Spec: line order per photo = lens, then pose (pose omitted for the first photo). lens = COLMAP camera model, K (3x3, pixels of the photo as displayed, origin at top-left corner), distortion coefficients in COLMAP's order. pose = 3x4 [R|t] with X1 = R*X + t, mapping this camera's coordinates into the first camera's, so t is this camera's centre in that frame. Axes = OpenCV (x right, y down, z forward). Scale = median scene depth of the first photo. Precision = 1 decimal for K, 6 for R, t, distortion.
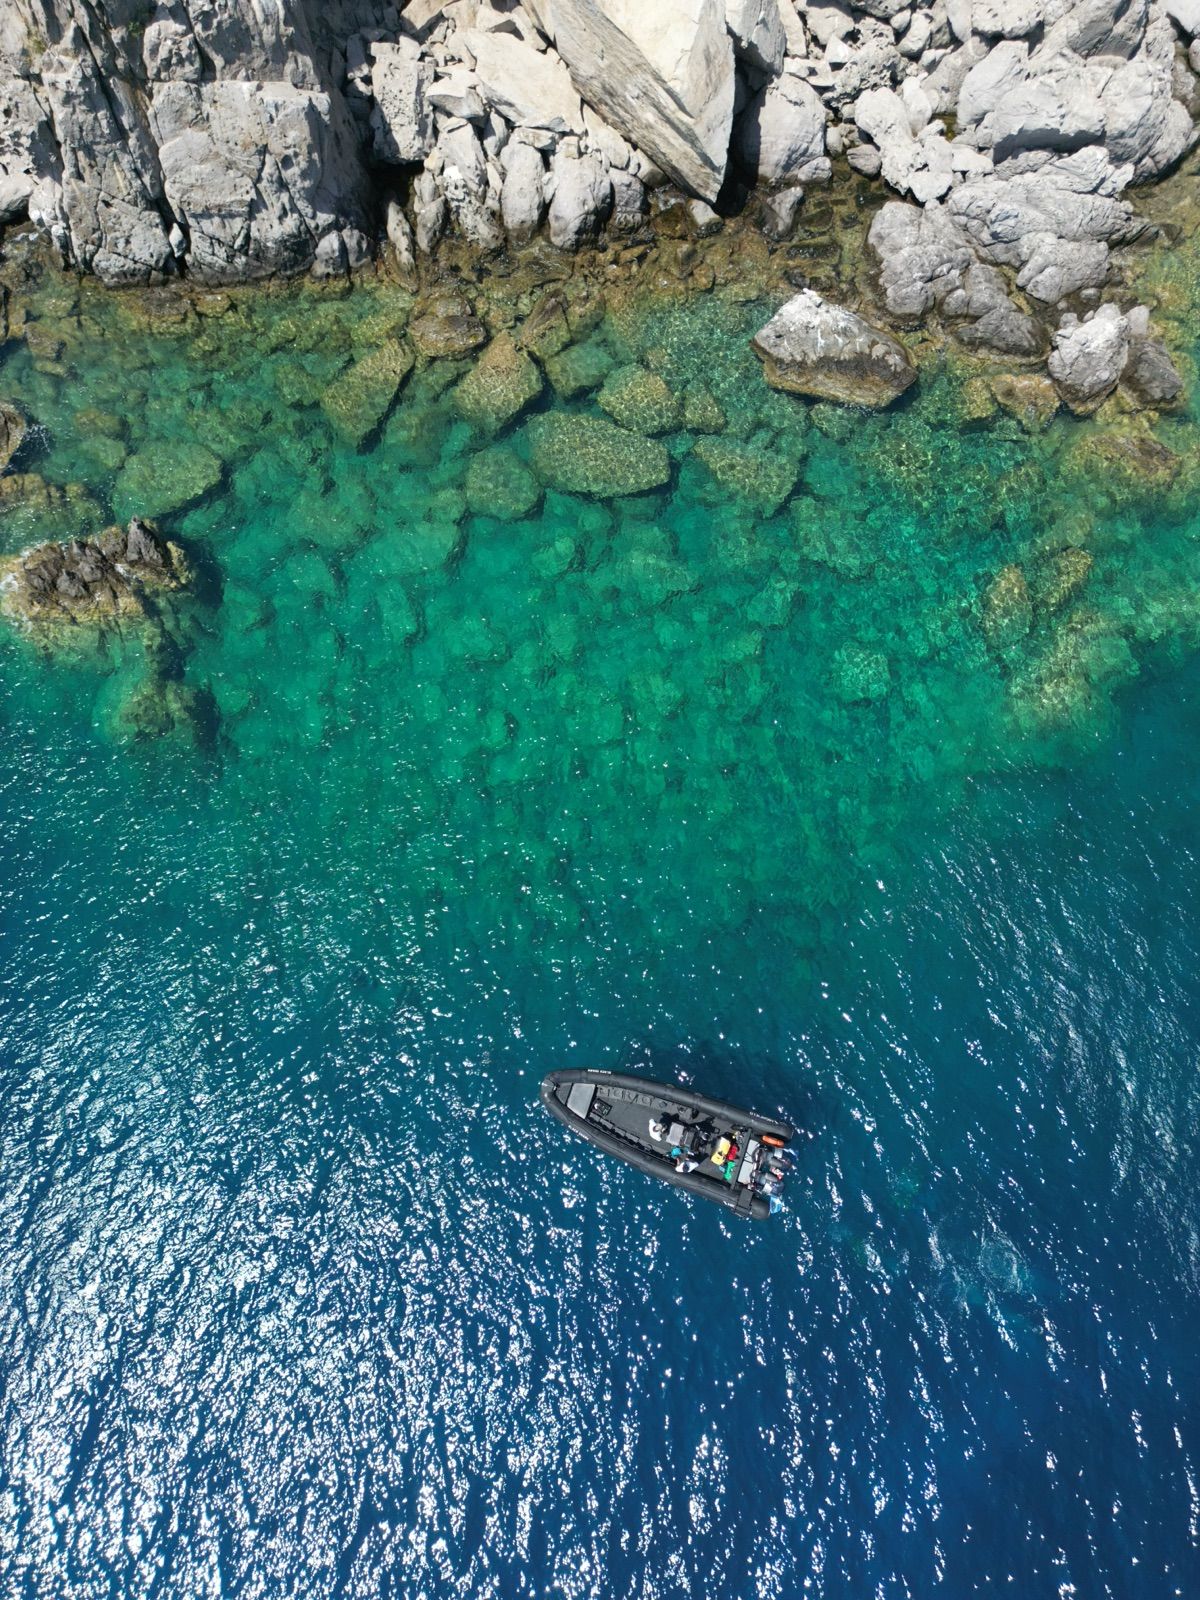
lens RADIAL K [[1100.6, 0, 596.8], [0, 1100.6, 807.4], [0, 0, 1]] dist [0.032374, -0.036040]
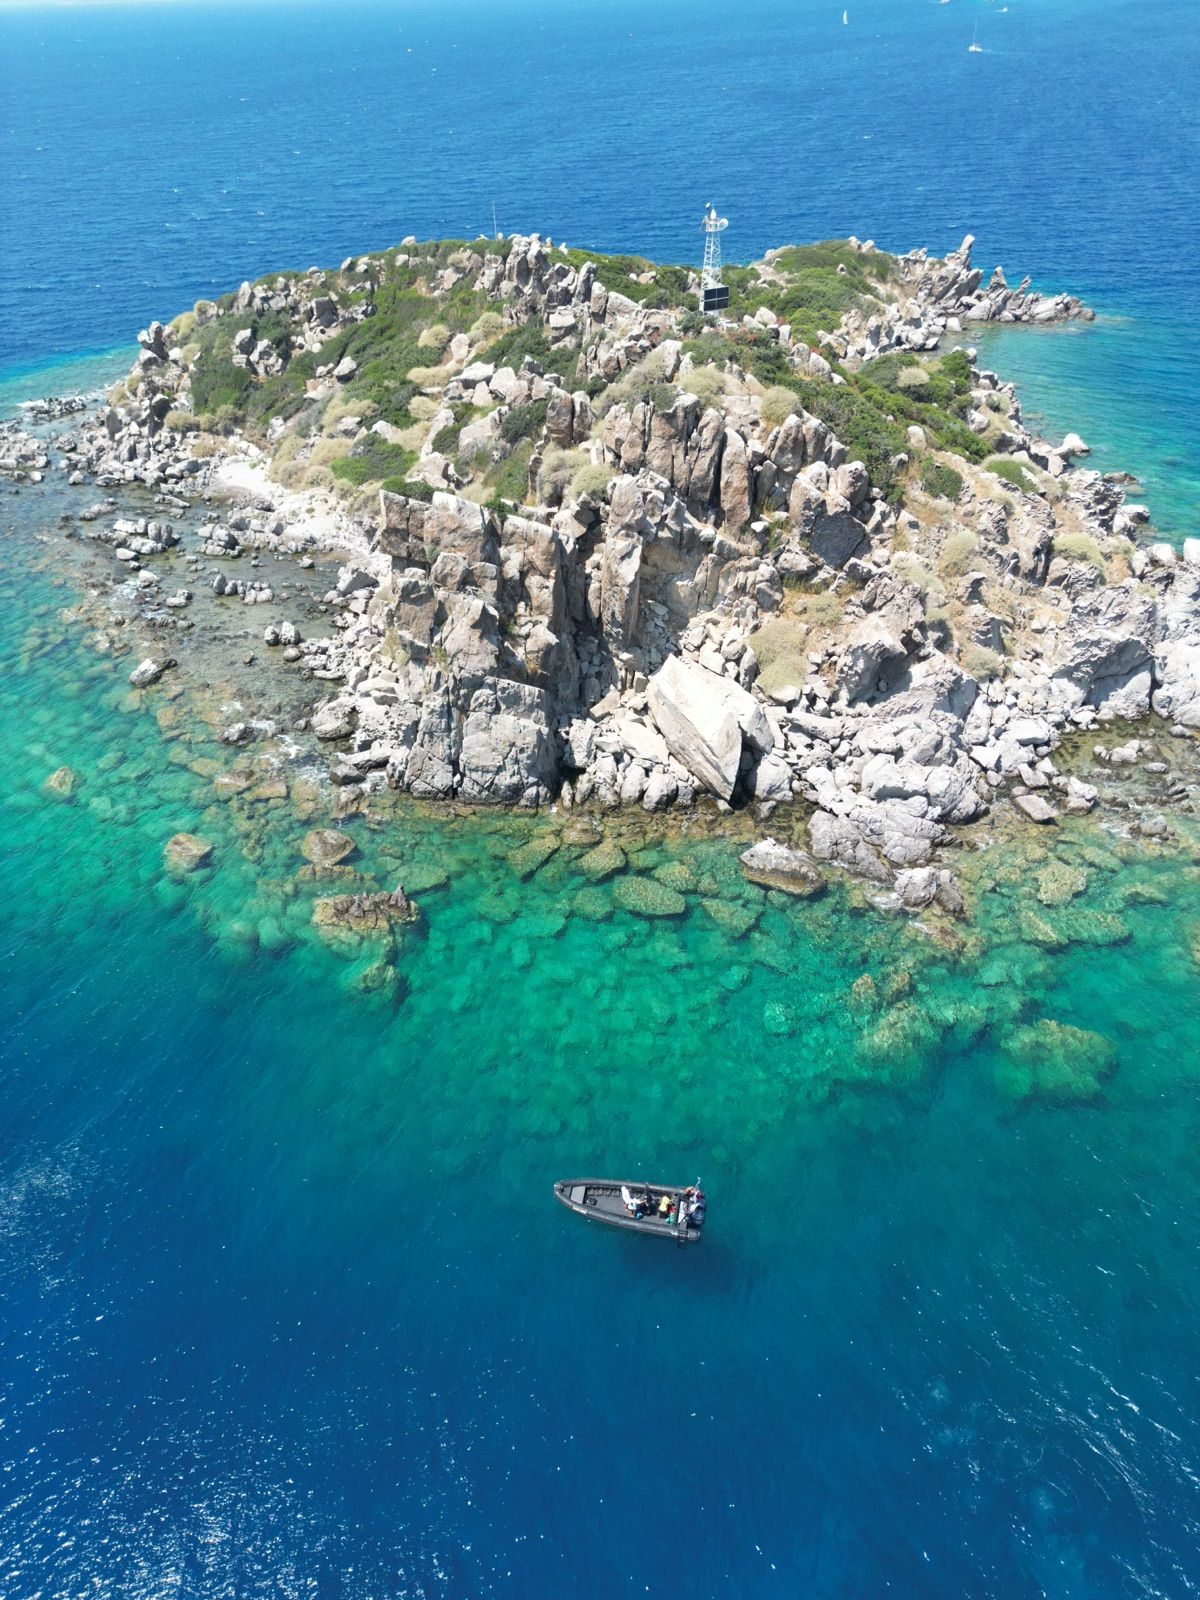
lens RADIAL K [[1100.6, 0, 595.8], [0, 1100.6, 798.6], [0, 0, 1]] dist [0.032374, -0.036040]
pose [[0.981168, 0.133630, -0.139473, 0.148164], [-0.190447, 0.789806, -0.583041, 0.630610], [0.032245, 0.598623, 0.800381, -0.562692]]
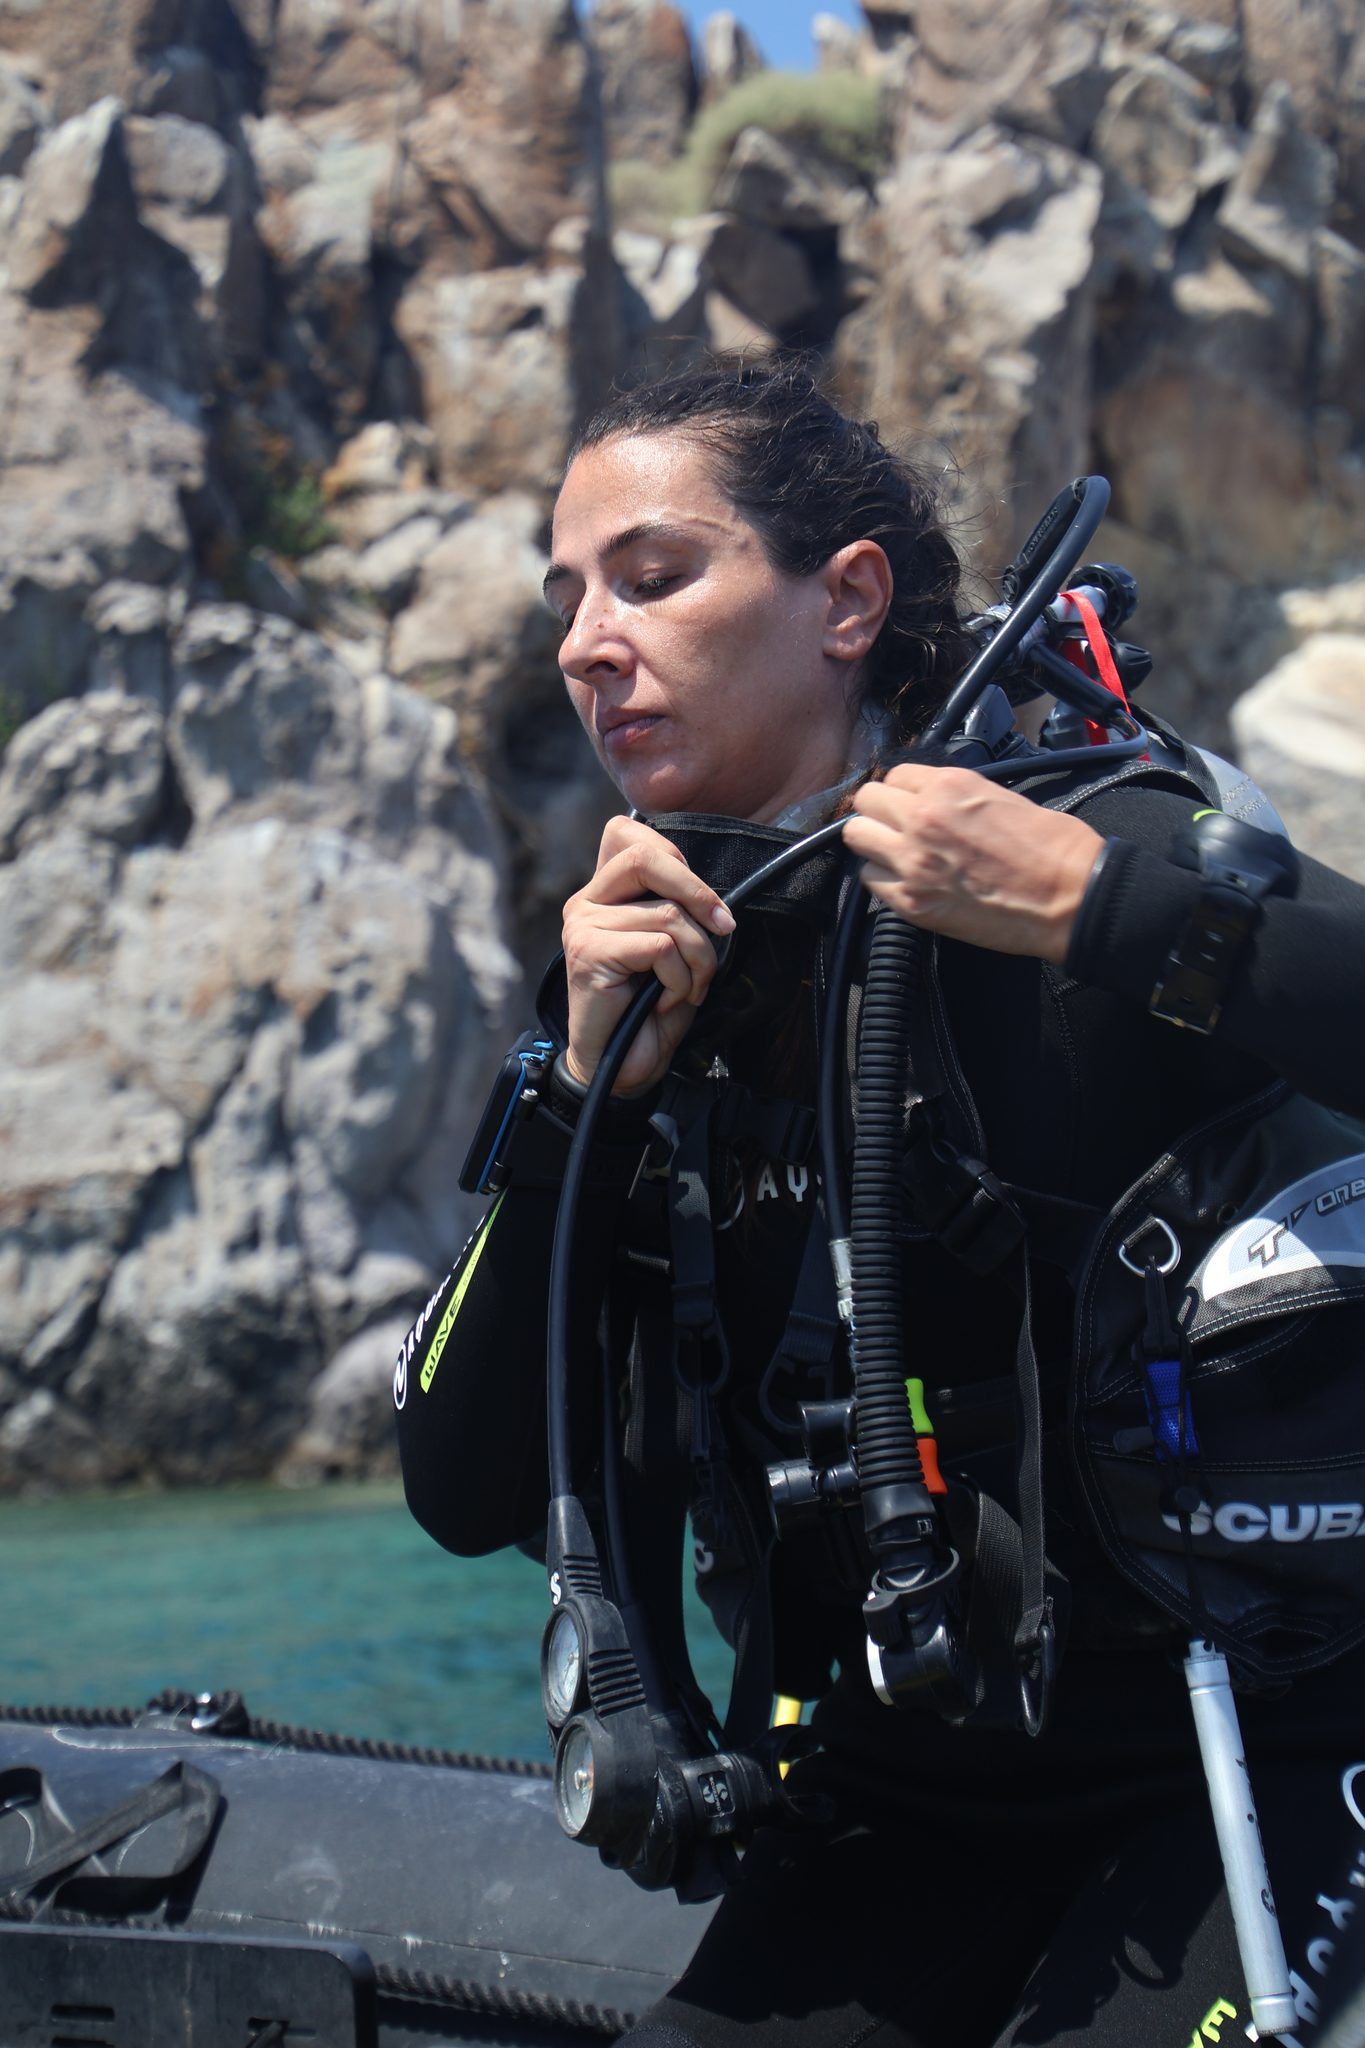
lens RADIAL K [[4212.9, 0, 682.9], [0, 4212.9, 1024.3], [0, 0, 1]] dist [0.339893, 0.000000]
pose [[0.978481, 0.007811, -0.206190, 0.038453], [-0.202074, 0.238393, -0.949913, 0.423823], [0.041734, 0.971137, 0.234841, 0.703212]]
